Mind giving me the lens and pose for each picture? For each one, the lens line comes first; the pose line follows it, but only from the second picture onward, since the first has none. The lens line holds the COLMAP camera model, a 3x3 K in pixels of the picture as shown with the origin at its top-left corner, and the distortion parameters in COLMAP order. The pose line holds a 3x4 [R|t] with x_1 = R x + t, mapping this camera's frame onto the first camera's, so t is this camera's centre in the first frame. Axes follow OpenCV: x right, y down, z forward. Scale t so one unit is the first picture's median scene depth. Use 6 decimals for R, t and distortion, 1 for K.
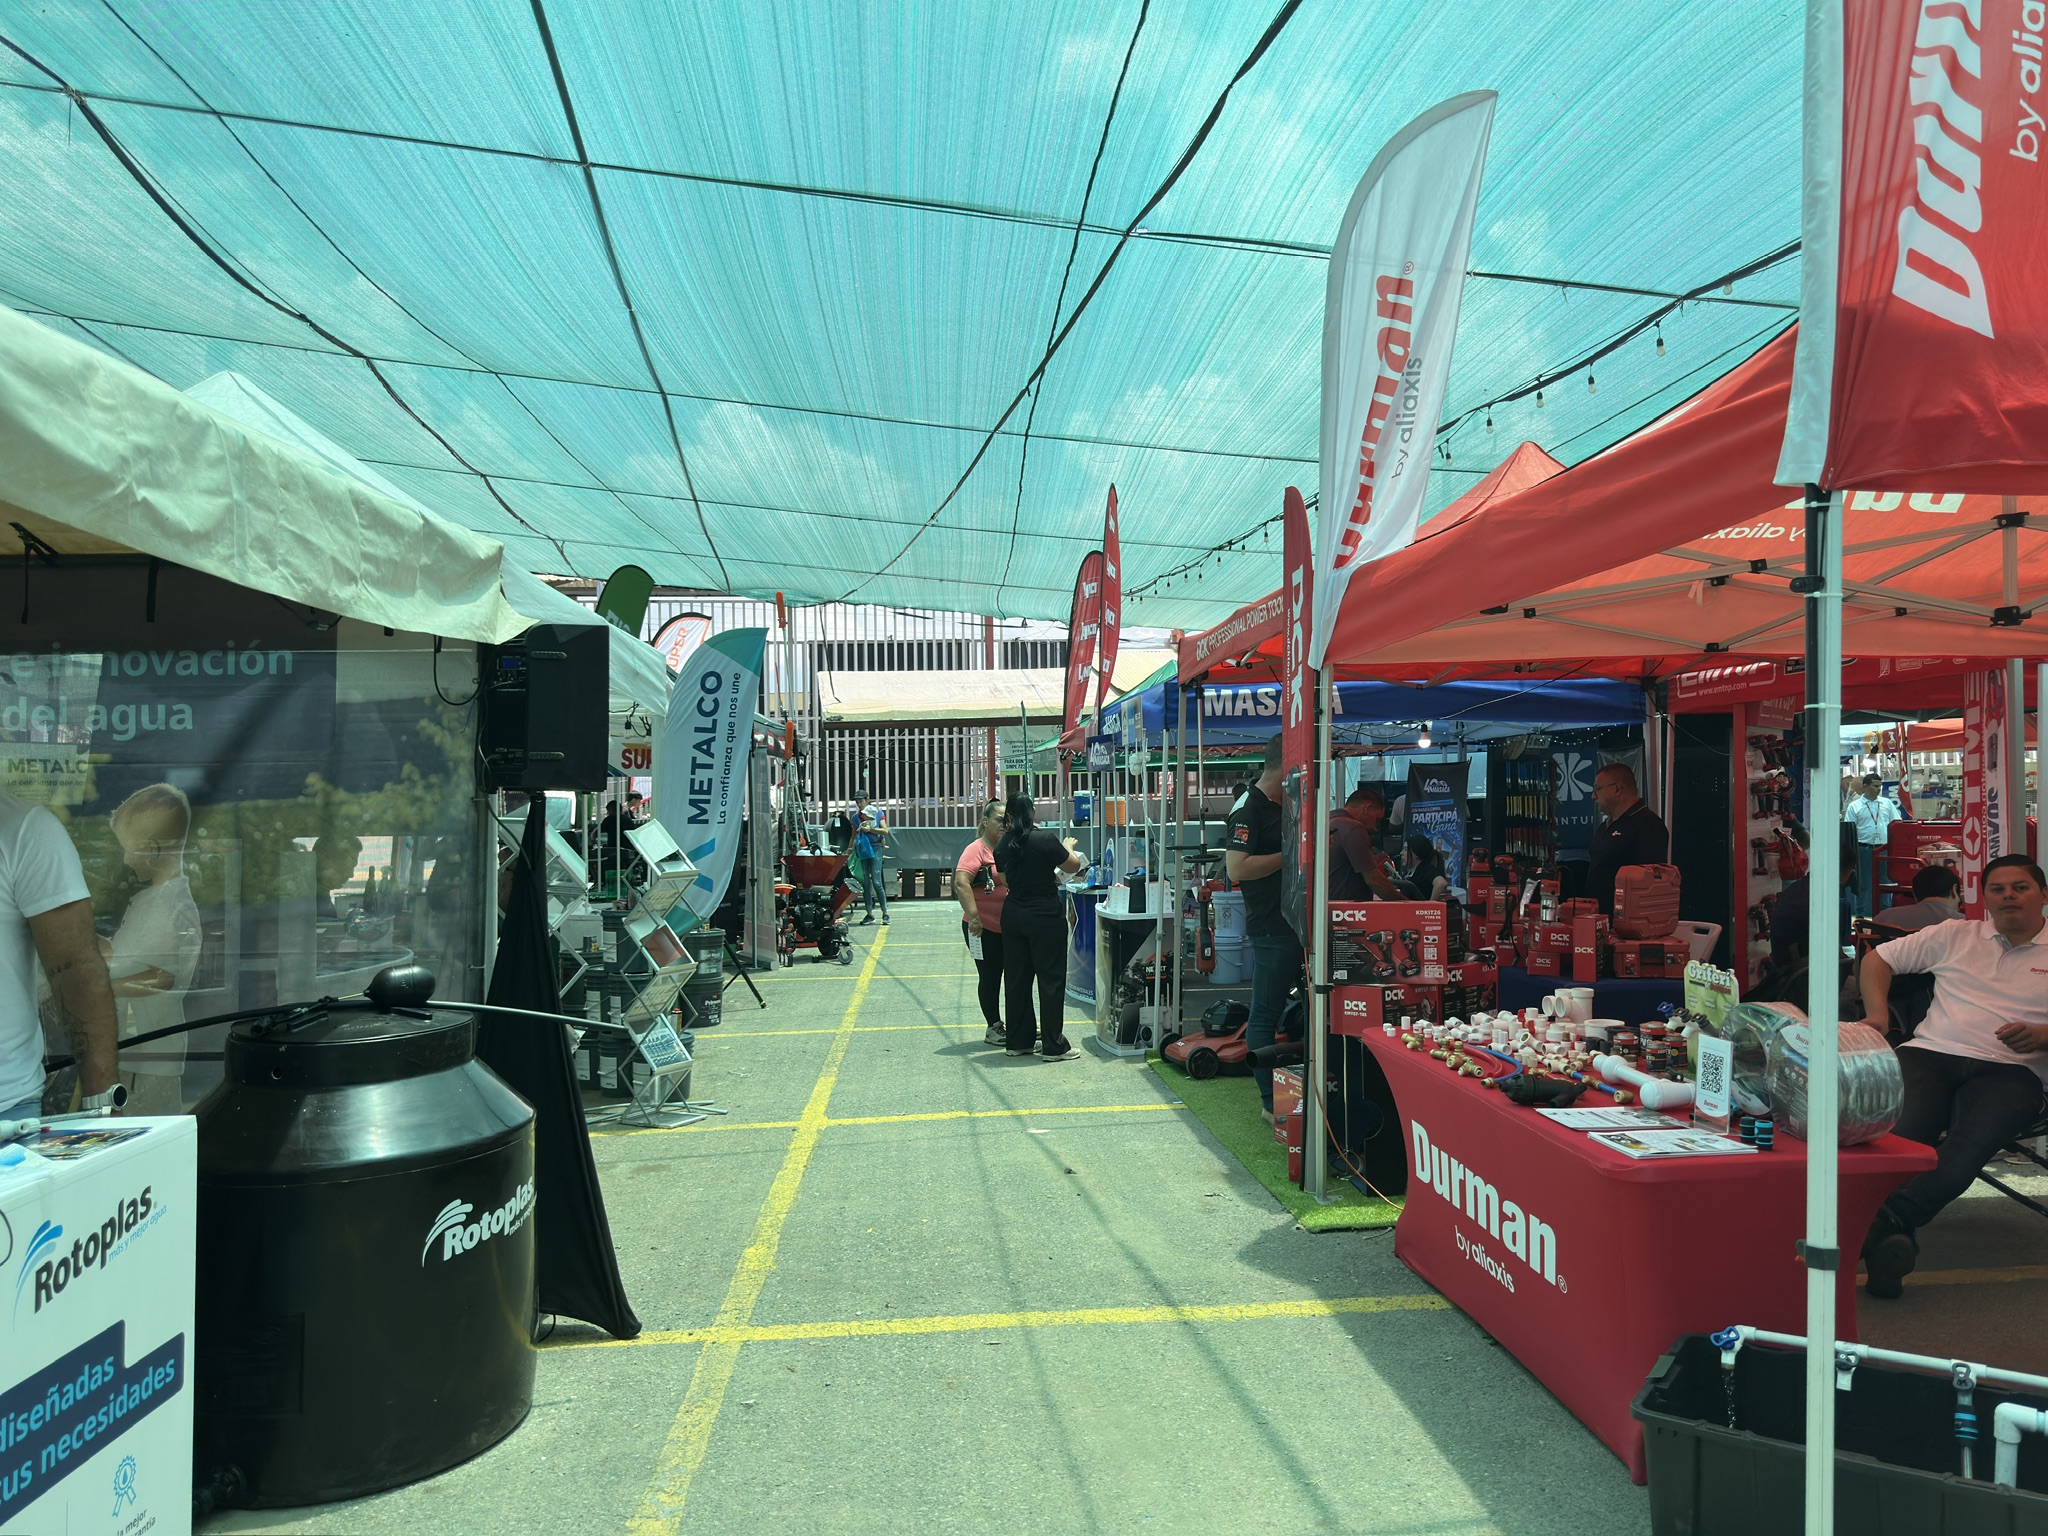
lens RADIAL K [[1461.5, 0, 1036.2], [0, 1461.5, 825.5], [0, 0, 1]] dist [0.051492, -0.001703]
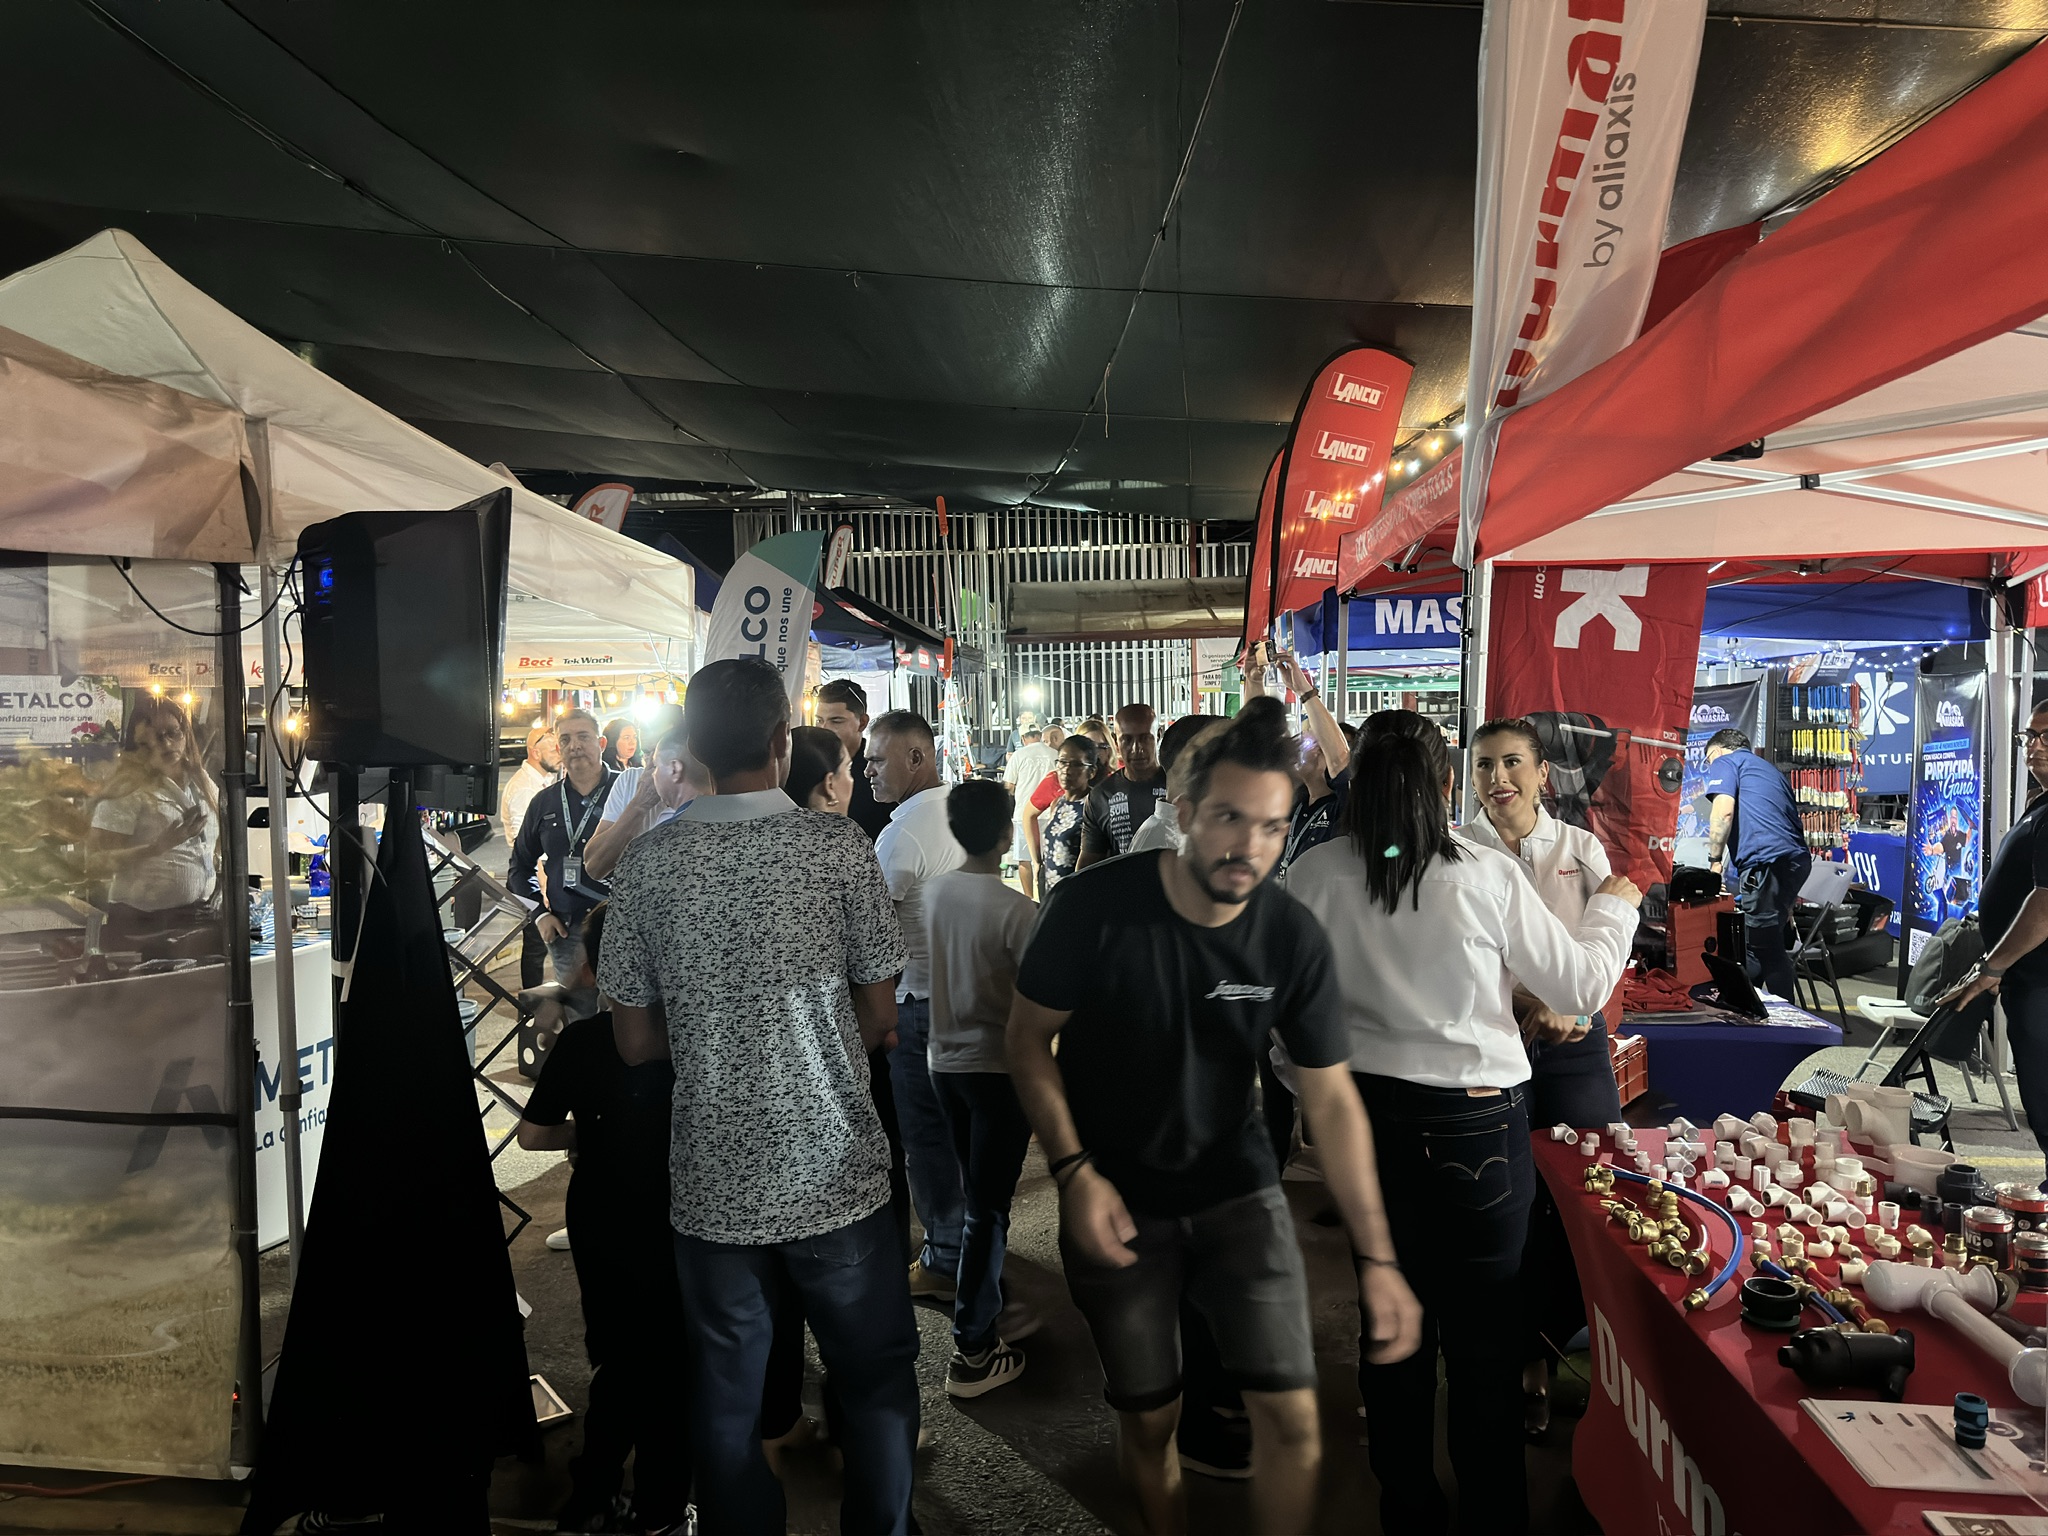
lens RADIAL K [[1470.2, 0, 1029.3], [0, 1470.2, 759.3], [0, 0, 1]] dist [0.009818, -0.009980]
pose [[0.985195, 0.006539, -0.171311, 0.068127], [-0.003915, 0.999870, 0.015649, -0.020087], [0.171391, -0.014746, 0.985093, 0.195919]]
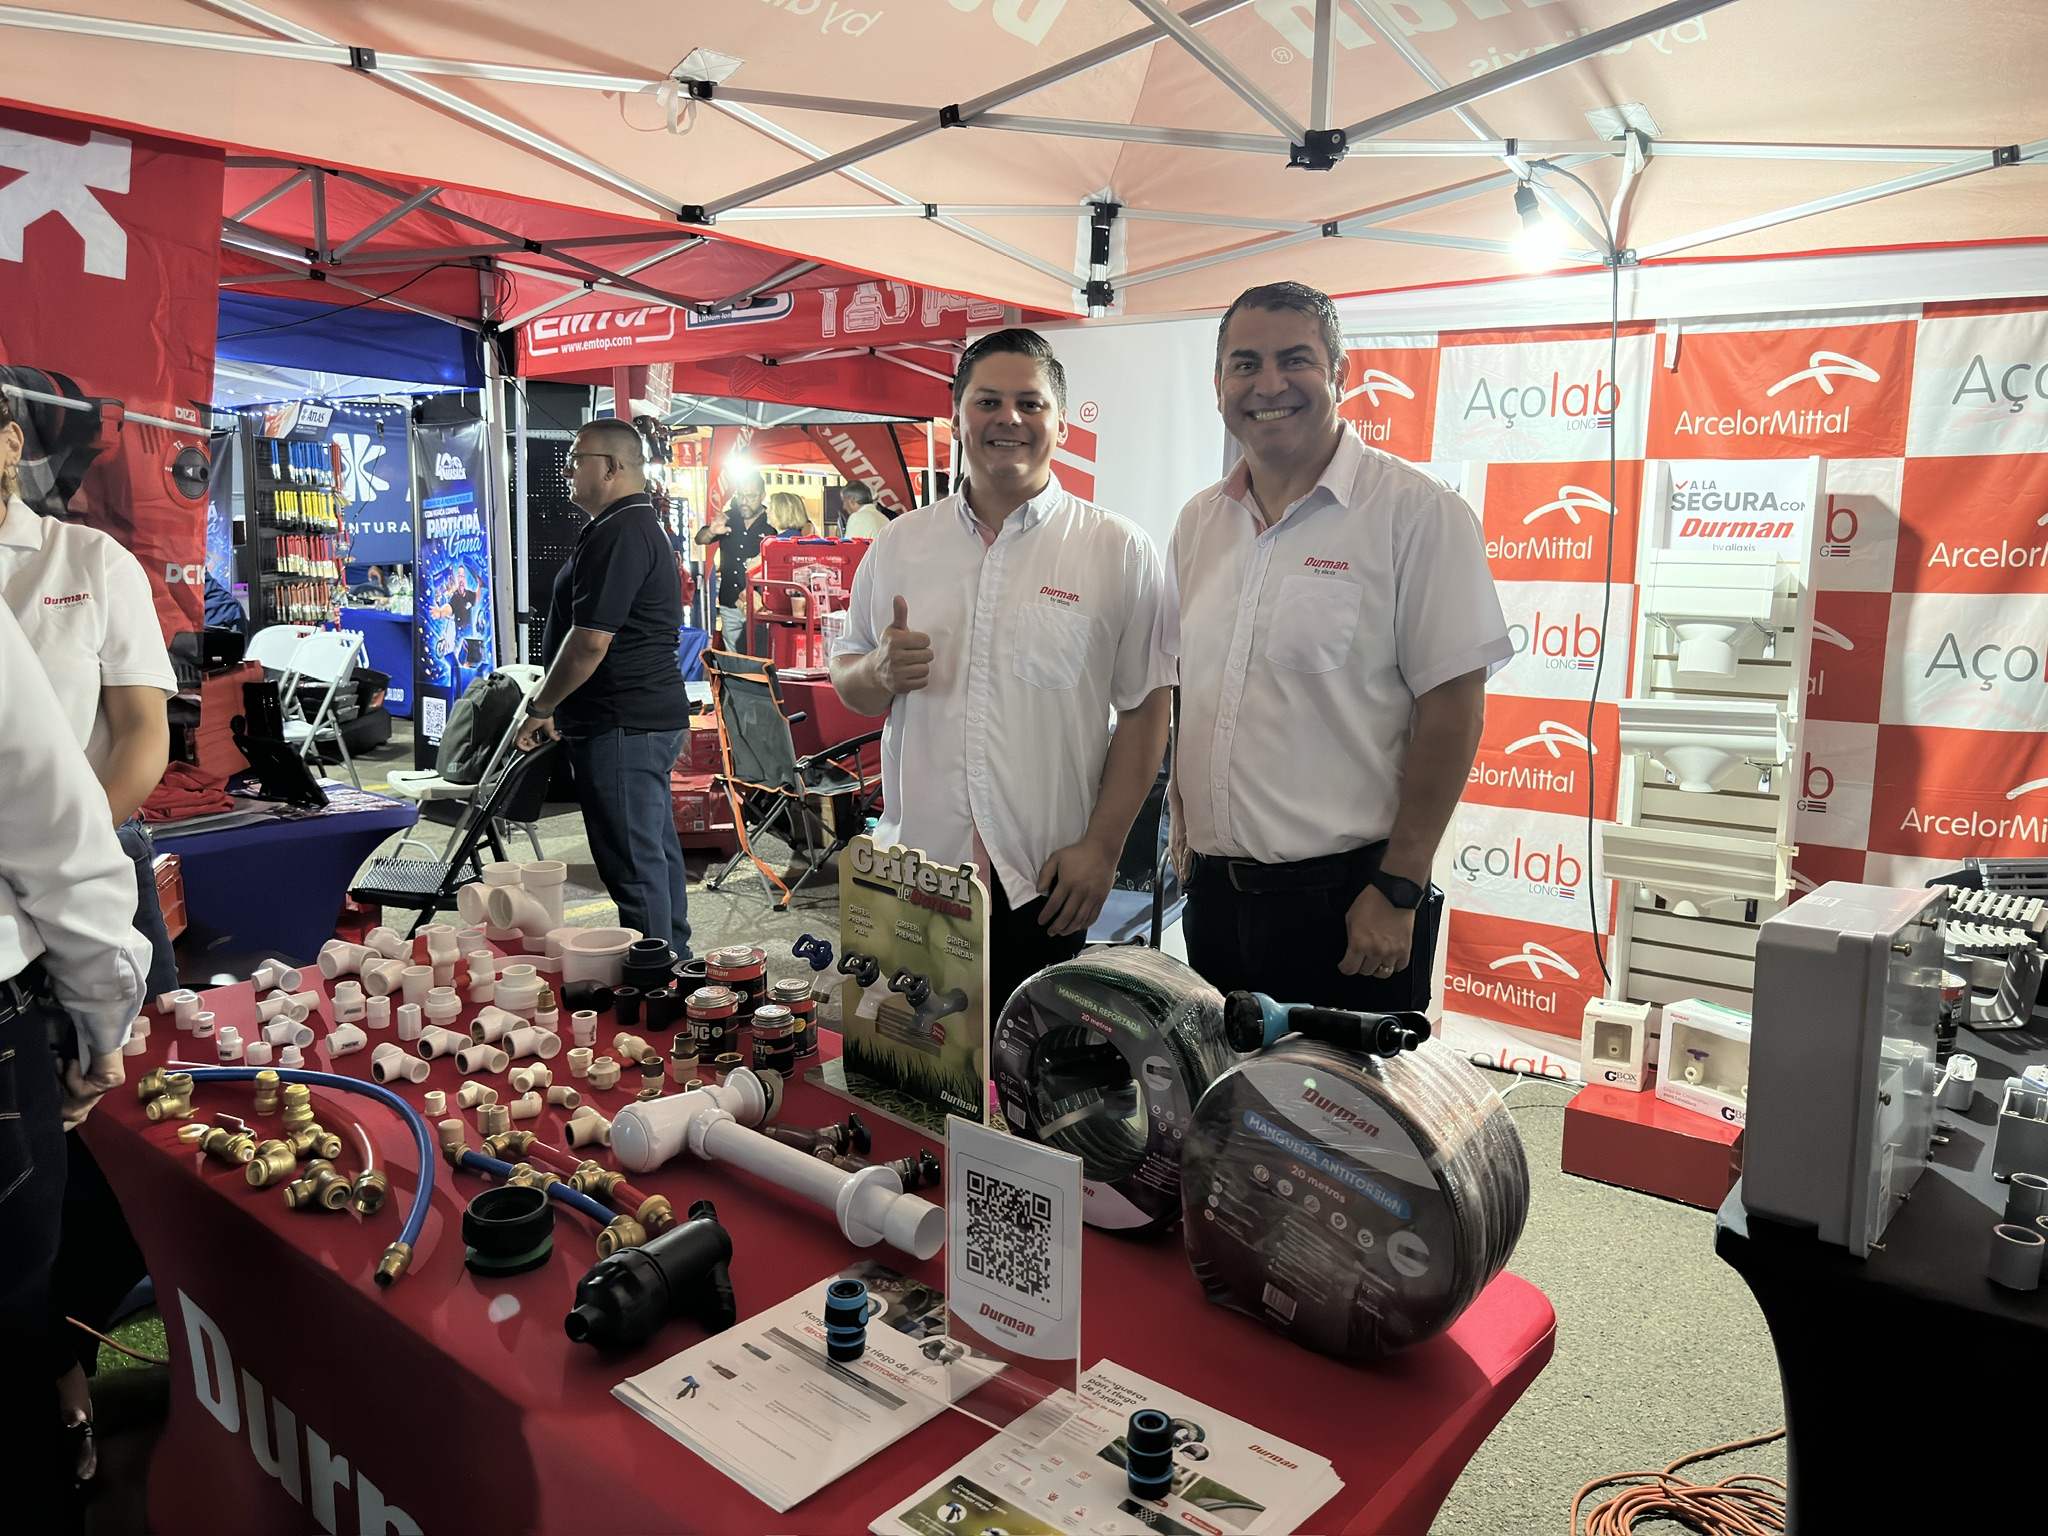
lens RADIAL K [[1470.2, 0, 1029.3], [0, 1470.2, 759.3], [0, 0, 1]] dist [0.009818, -0.009980]
pose [[0.699995, -0.096706, 0.707569, 0.081508], [-0.009720, 0.989407, 0.144841, 0.001821], [-0.714081, -0.108266, 0.691640, 0.315613]]
